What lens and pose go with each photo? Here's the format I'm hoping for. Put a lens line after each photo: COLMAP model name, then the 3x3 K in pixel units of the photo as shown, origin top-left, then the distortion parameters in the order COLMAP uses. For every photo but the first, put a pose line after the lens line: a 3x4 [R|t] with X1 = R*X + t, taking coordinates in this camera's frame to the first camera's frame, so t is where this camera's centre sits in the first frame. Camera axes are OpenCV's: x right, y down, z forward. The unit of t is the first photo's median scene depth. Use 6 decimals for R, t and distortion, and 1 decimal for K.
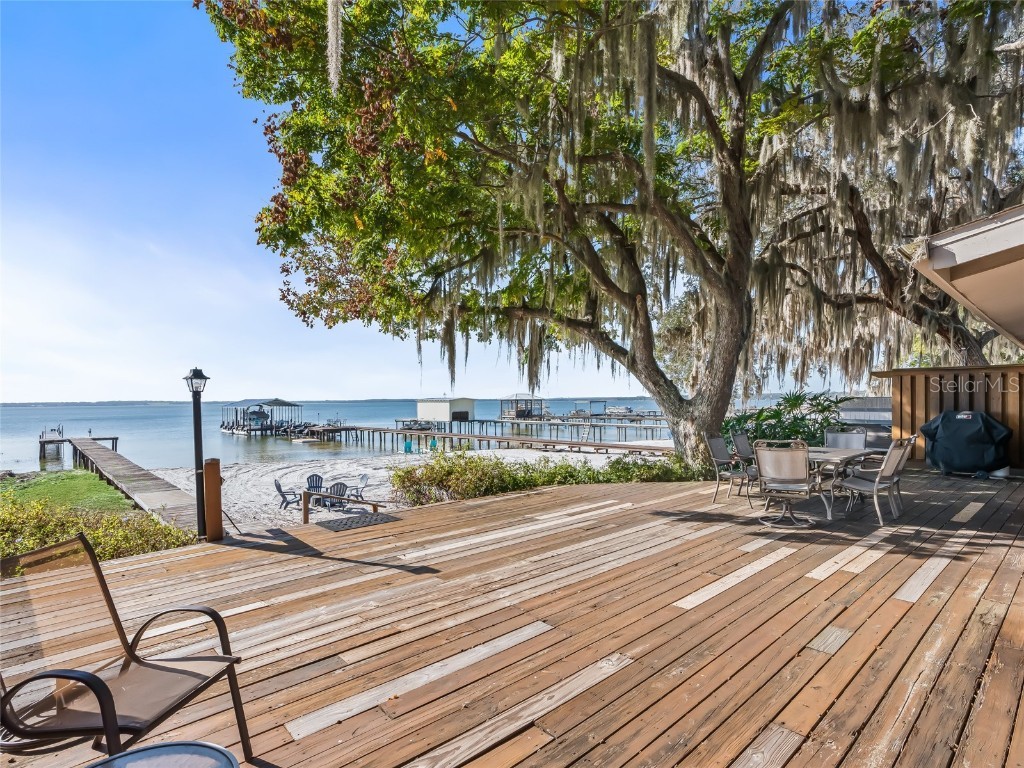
lens RADIAL K [[529.8, 0, 494.3], [0, 529.8, 408.3], [0, 0, 1]] dist [-0.025255, 0.007352]
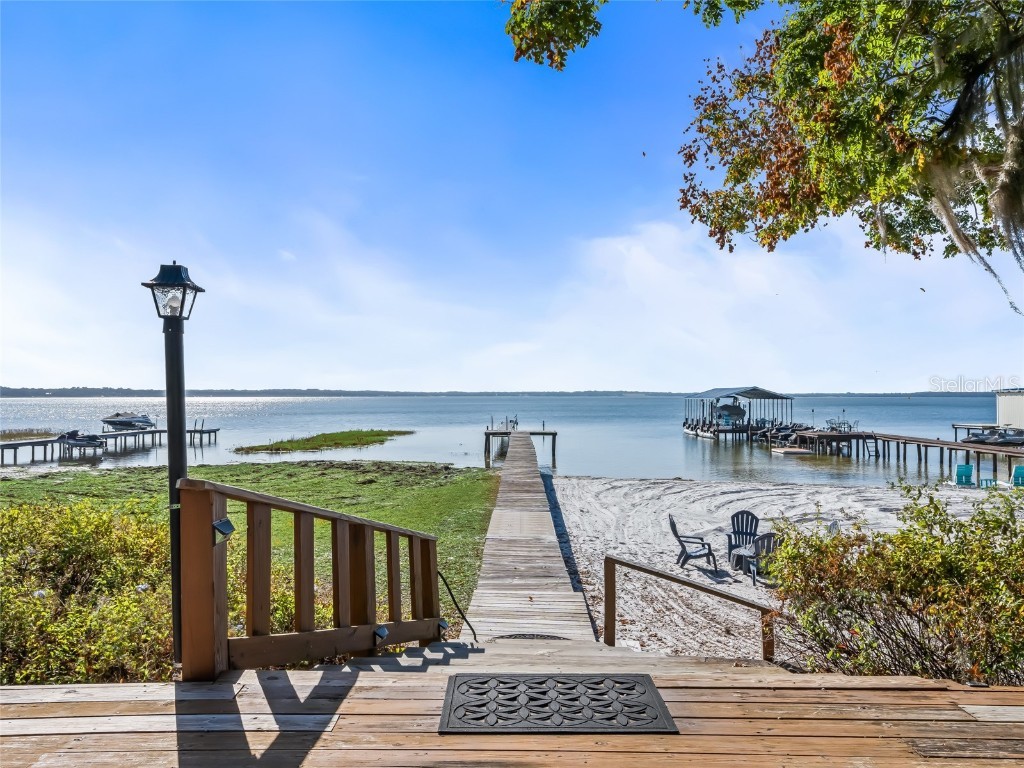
lens RADIAL K [[750.9, 0, 514.6], [0, 750.9, 381.4], [0, 0, 1]] dist [0.015307, 0.000977]
pose [[0.745946, 0.000666, -0.666006, 0.016689], [-0.020866, 0.999532, -0.022371, 0.009683], [0.665679, 0.030585, 0.745611, 0.257476]]
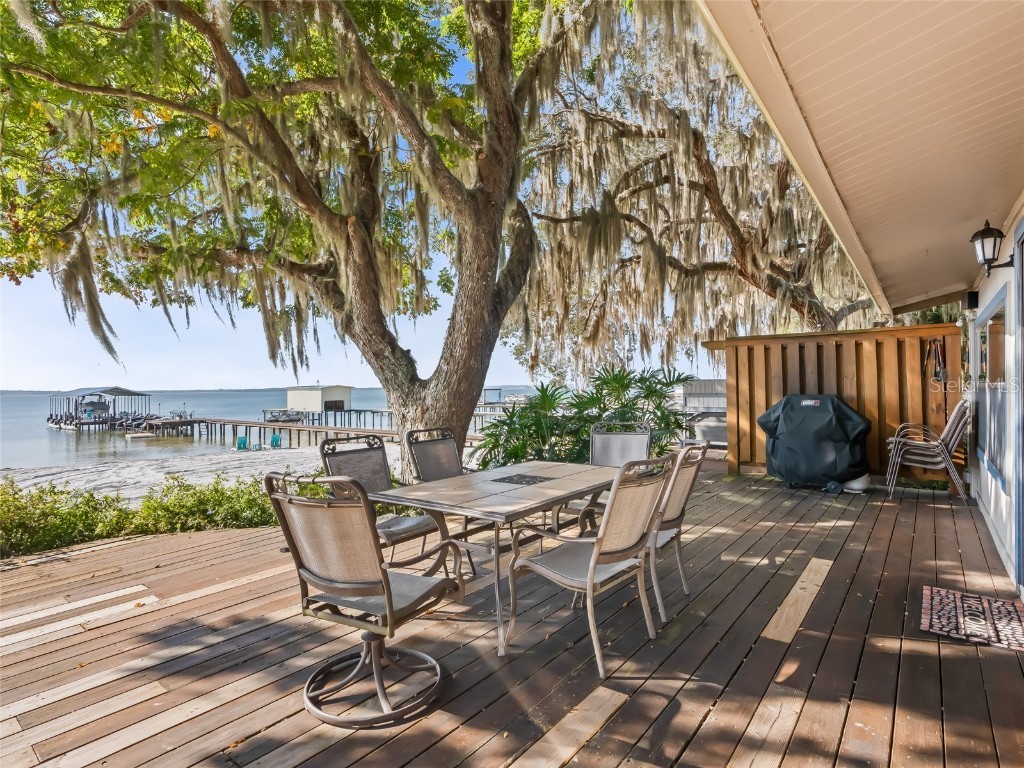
lens RADIAL K [[529.8, 0, 508.9], [0, 529.8, 379.2], [0, 0, 1]] dist [-0.025255, 0.007352]
pose [[0.982967, -0.000894, 0.183777, 0.211720], [0.006810, 0.999479, -0.031564, 0.002423], [-0.183653, 0.032278, 0.982461, 0.215724]]
